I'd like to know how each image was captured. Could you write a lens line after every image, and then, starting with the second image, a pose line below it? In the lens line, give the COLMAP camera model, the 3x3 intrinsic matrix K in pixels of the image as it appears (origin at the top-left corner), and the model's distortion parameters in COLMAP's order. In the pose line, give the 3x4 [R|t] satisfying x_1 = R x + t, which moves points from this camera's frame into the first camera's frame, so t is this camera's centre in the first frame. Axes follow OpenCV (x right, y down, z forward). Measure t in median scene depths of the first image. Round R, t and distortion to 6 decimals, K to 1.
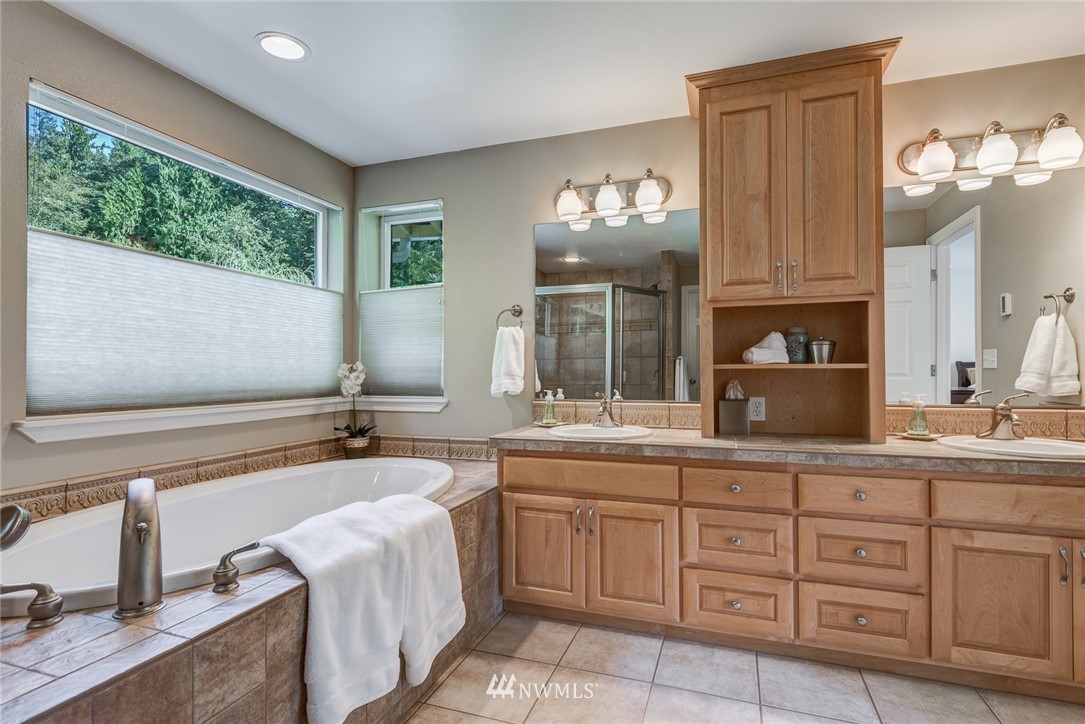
lens RADIAL K [[539.0, 0, 539.2], [0, 539.0, 365.0], [0, 0, 1]] dist [0.006951, -0.002367]
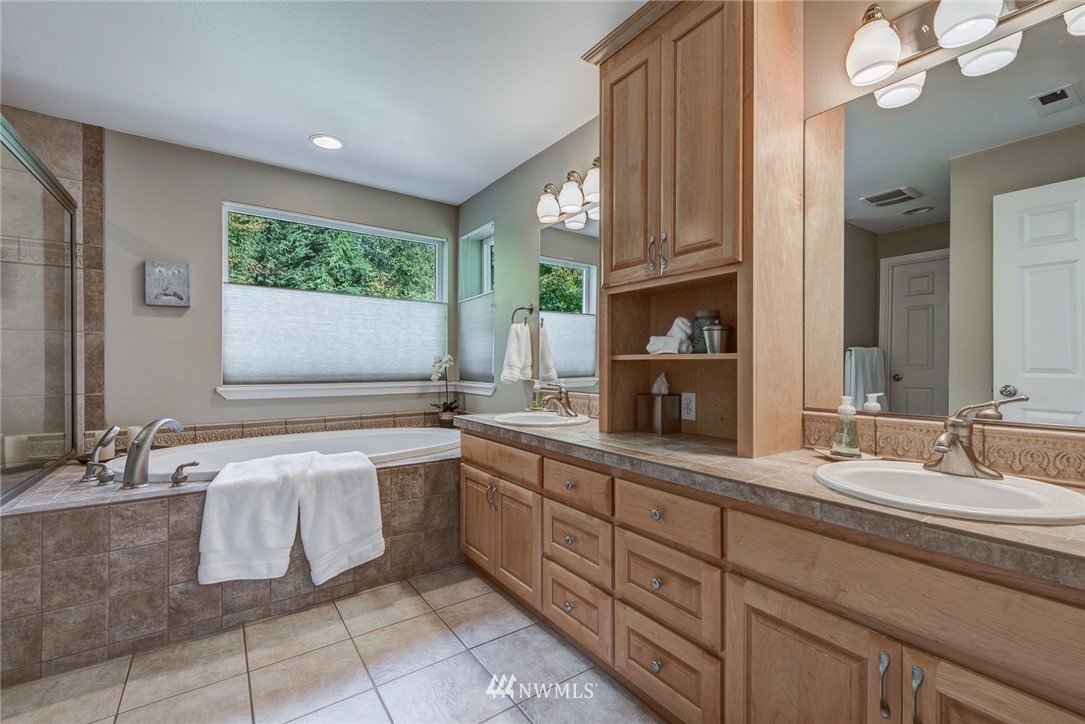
lens RADIAL K [[480.4, 0, 545.8], [0, 480.4, 364.2], [0, 0, 1]] dist [0.008087, -0.001659]
pose [[0.807920, 0.006502, -0.589257, 0.780973], [0.000037, 0.999939, 0.011084, 0.005730], [0.589292, -0.008977, 0.807870, 0.275515]]
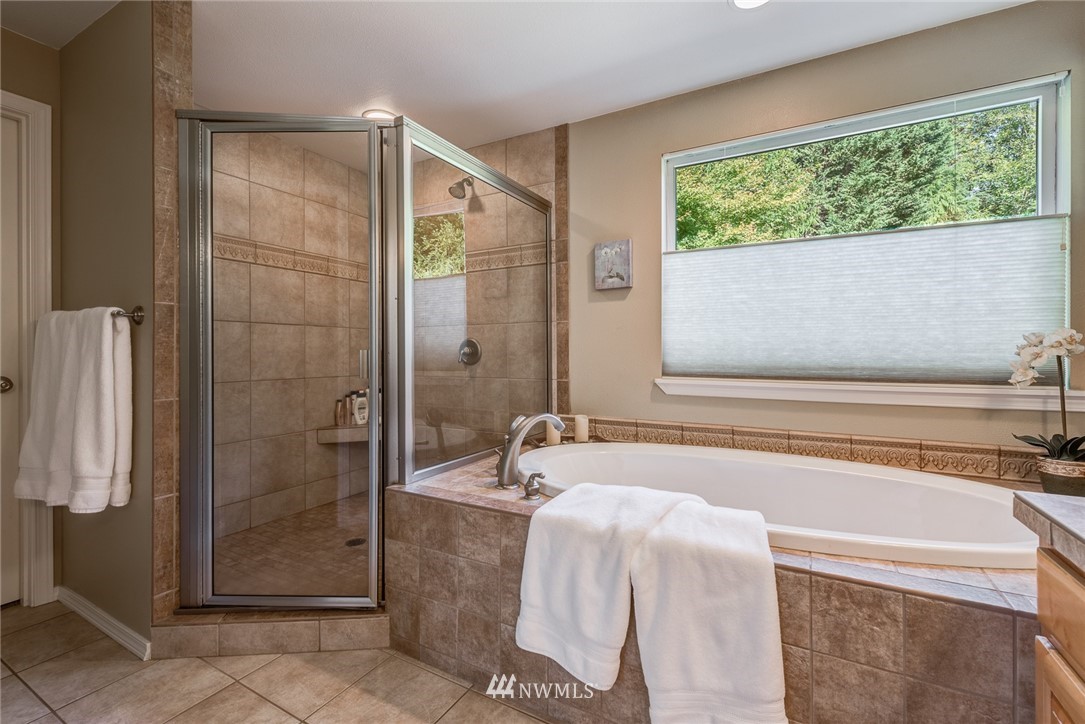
lens RADIAL K [[480.4, 0, 529.3], [0, 480.4, 351.7], [0, 0, 1]] dist [0.008087, -0.001659]
pose [[-0.187220, 0.001690, -0.982317, 0.400611], [0.009904, 0.999951, -0.000168, 0.019016], [0.982268, -0.009761, -0.187228, 0.757664]]
